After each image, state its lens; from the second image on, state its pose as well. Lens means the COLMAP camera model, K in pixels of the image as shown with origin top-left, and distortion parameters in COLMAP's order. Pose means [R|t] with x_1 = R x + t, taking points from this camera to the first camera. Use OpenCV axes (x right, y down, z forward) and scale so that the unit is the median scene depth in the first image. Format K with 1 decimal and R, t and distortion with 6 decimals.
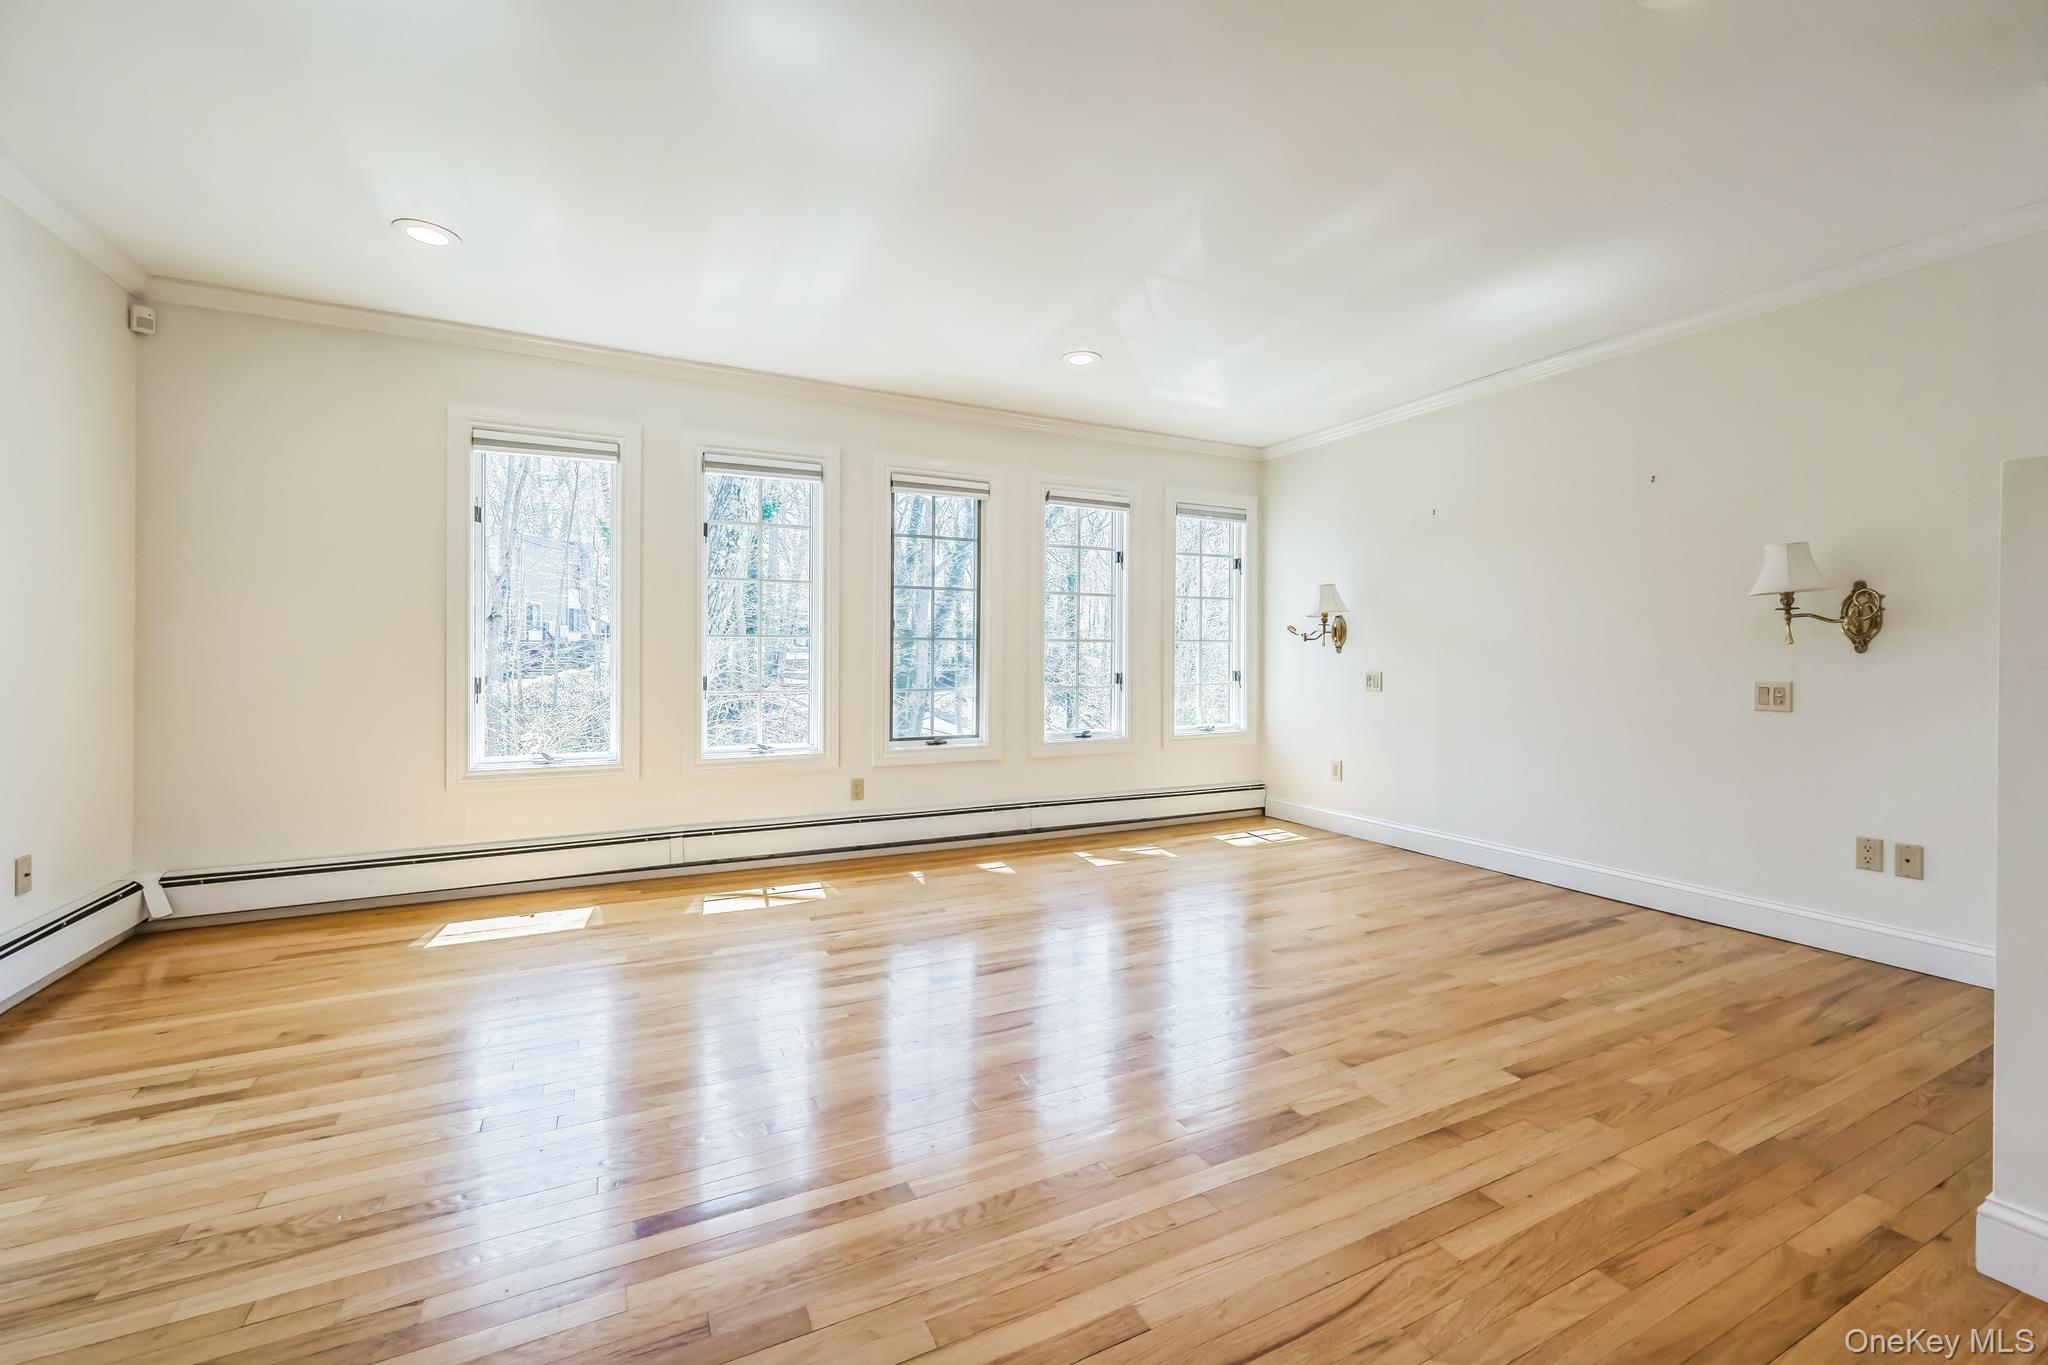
lens RADIAL K [[821.2, 0, 1021.9], [0, 821.2, 673.9], [0, 0, 1]] dist [-0.003488, -0.000570]
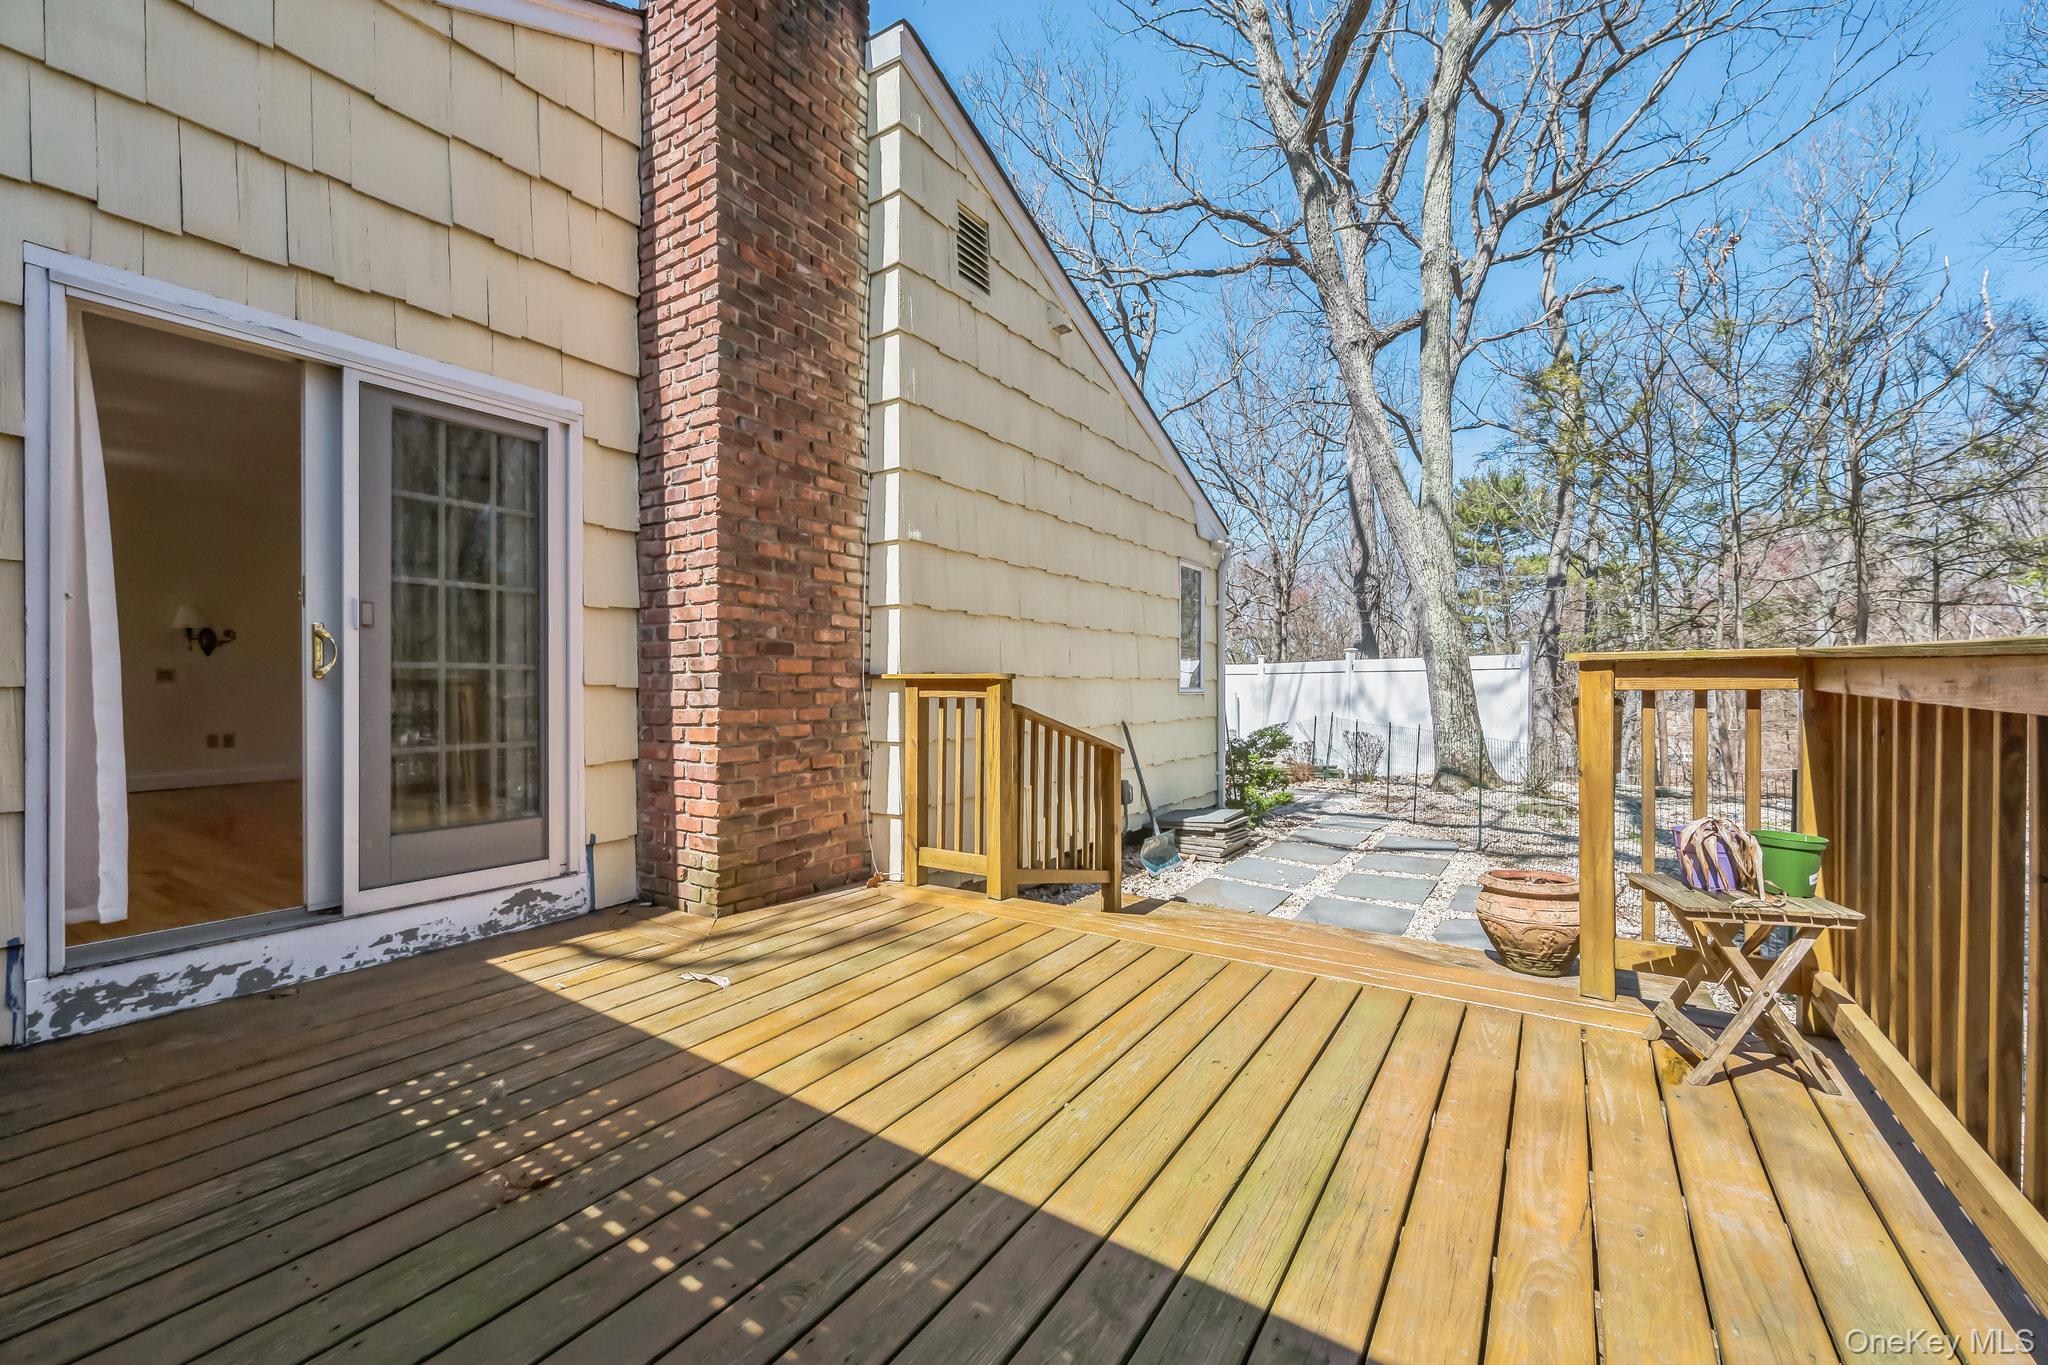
lens RADIAL K [[821.2, 0, 1023.3], [0, 821.2, 682.1], [0, 0, 1]] dist [-0.003488, -0.000570]
pose [[-0.502219, -0.005760, 0.864721, -2.128148], [0.002210, 0.999966, 0.007945, 0.035856], [-0.864738, 0.005901, -0.502189, 0.154706]]
